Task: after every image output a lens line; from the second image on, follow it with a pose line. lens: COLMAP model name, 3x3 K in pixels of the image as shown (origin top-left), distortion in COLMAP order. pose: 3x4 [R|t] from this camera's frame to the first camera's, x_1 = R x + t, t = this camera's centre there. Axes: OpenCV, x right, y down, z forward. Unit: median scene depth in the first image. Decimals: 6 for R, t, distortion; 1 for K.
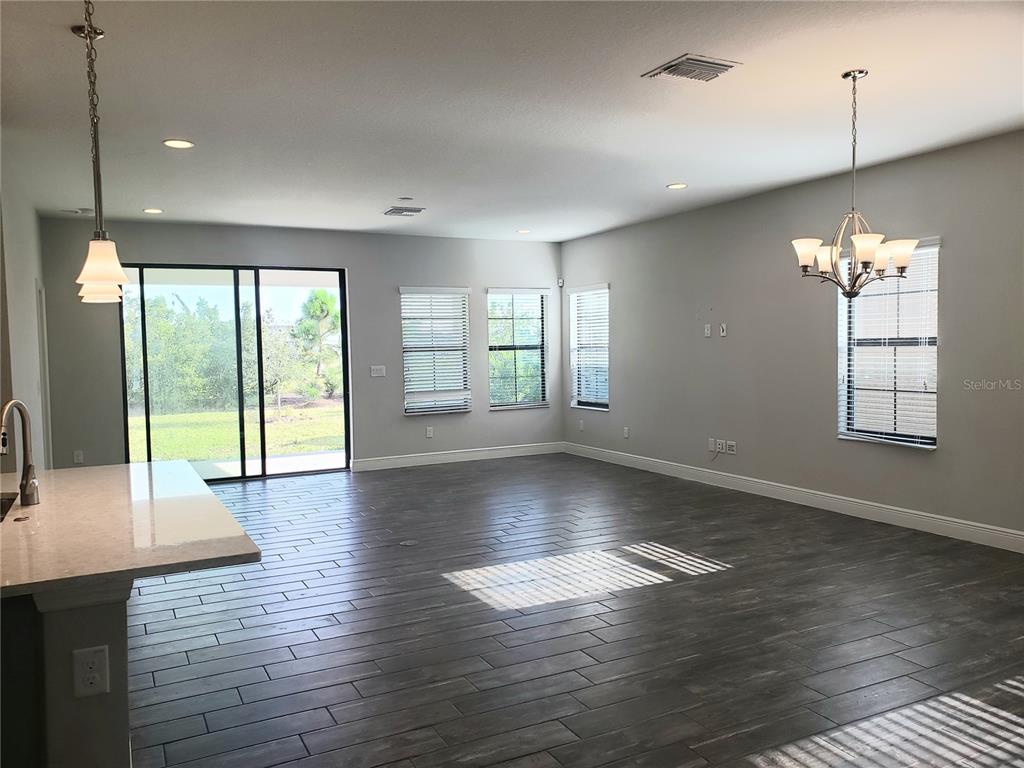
lens RADIAL K [[810.1, 0, 512.2], [0, 810.1, 395.5], [0, 0, 1]] dist [0.044462, -0.013328]
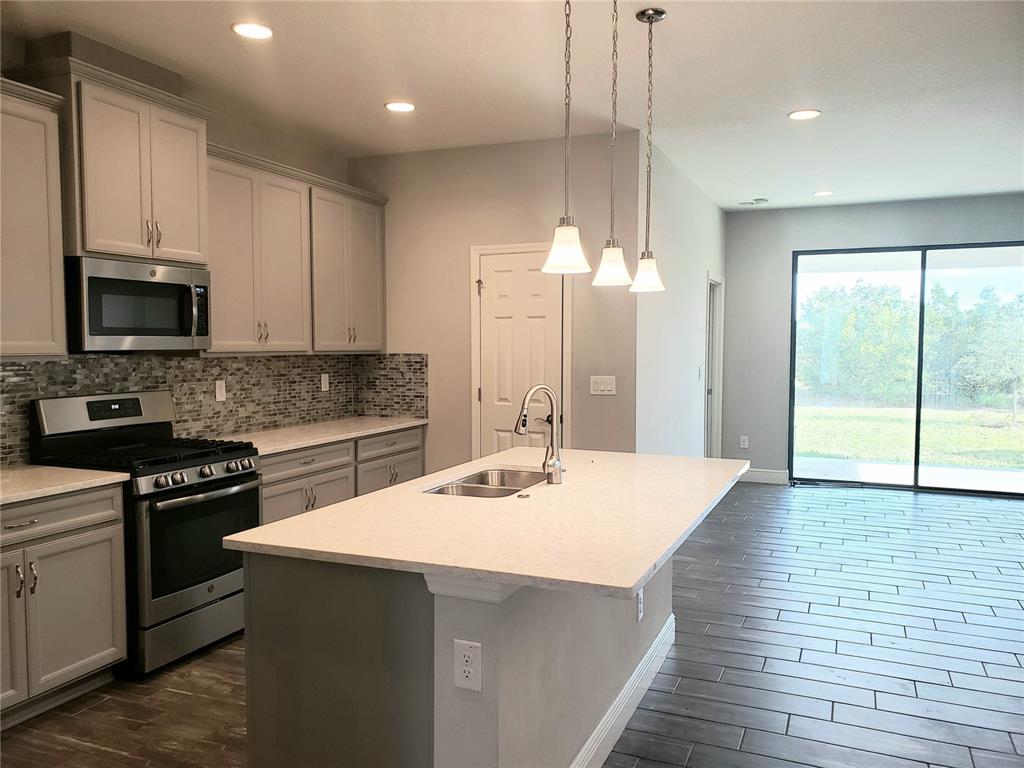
lens RADIAL K [[810.1, 0, 512.2], [0, 810.1, 395.5], [0, 0, 1]] dist [0.044462, -0.013328]
pose [[0.651758, 0.071768, -0.755024, 0.101109], [-0.061293, 0.997241, 0.041882, -0.013259], [0.755946, 0.018981, 0.654359, 0.167904]]
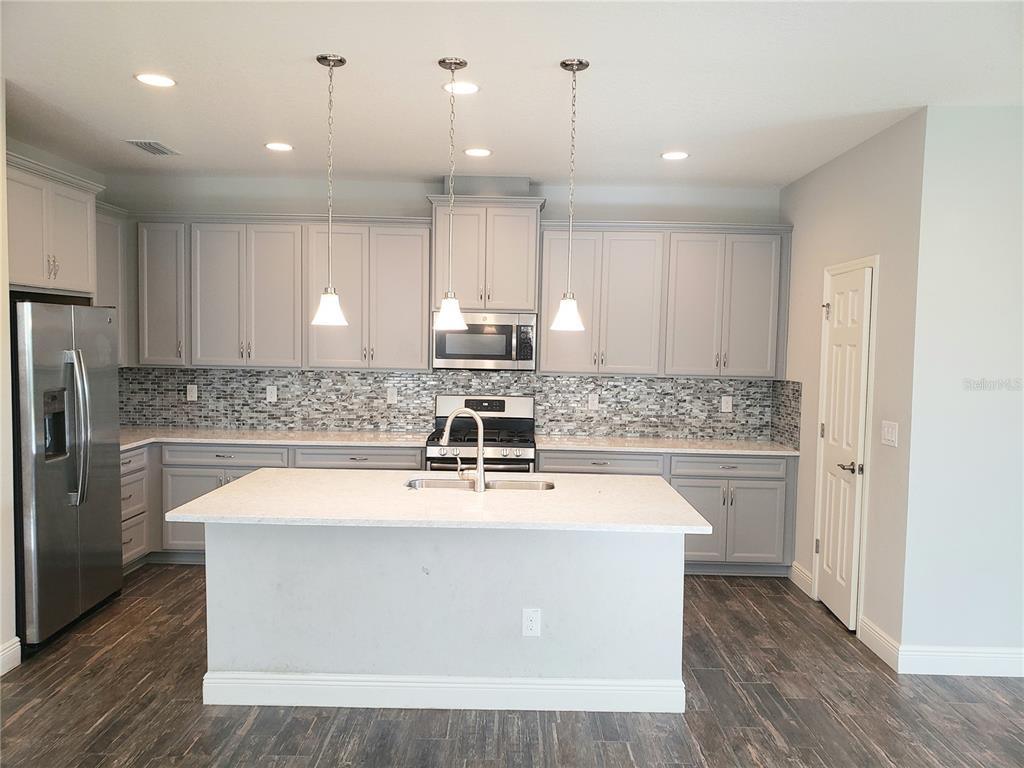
lens RADIAL K [[810.1, 0, 512.2], [0, 810.1, 395.5], [0, 0, 1]] dist [0.044462, -0.013328]
pose [[-0.455829, 0.072230, -0.887132, 0.371901], [-0.066162, 0.991195, 0.114698, -0.125196], [0.887605, 0.110977, -0.447036, 1.197832]]
